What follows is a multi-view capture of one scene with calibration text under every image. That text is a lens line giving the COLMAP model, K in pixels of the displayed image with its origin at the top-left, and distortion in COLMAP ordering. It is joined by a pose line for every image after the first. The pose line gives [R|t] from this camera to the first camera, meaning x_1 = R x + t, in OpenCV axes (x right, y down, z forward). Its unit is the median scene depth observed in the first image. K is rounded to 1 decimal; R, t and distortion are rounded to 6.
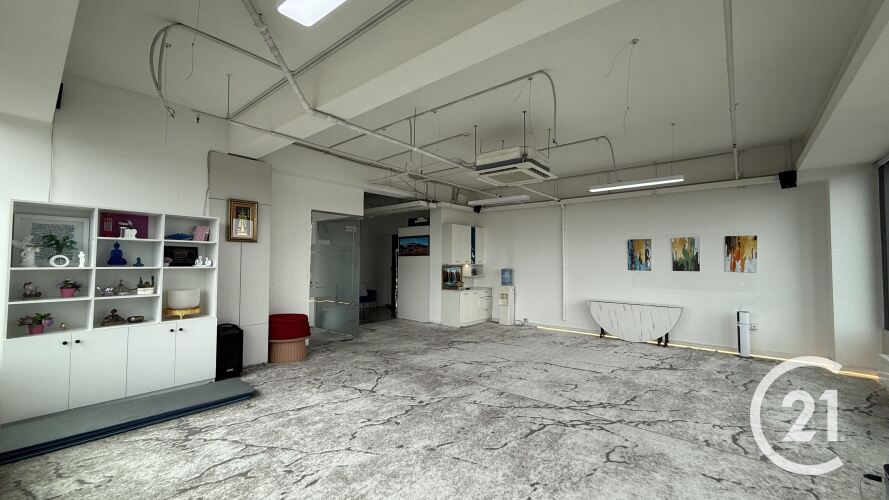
lens RADIAL K [[354.7, 0, 441.3], [0, 354.7, 249.5], [0, 0, 1]] dist [0.000462, -0.000156]
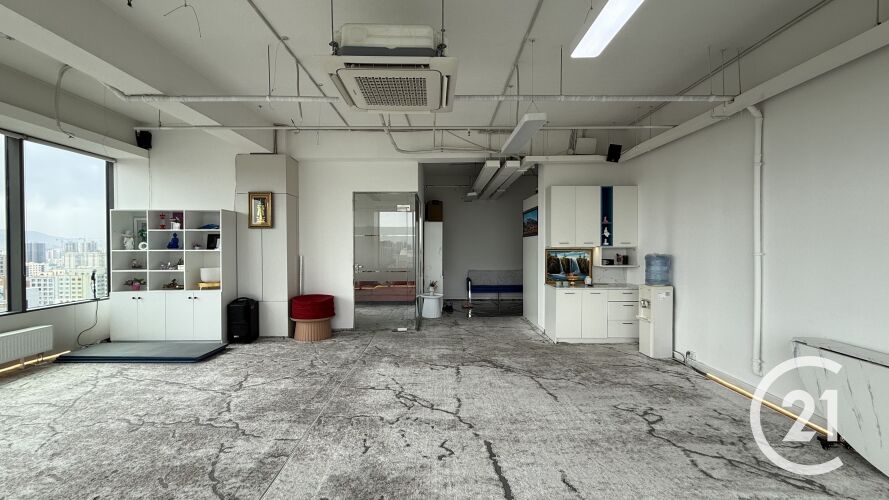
lens RADIAL K [[354.7, 0, 441.4], [0, 354.7, 249.6], [0, 0, 1]] dist [0.000462, -0.000156]
pose [[0.647109, 0.000542, -0.762397, 0.663145], [0.034435, 0.998958, 0.029938, 0.031375], [0.761620, -0.045626, 0.646416, 0.669225]]
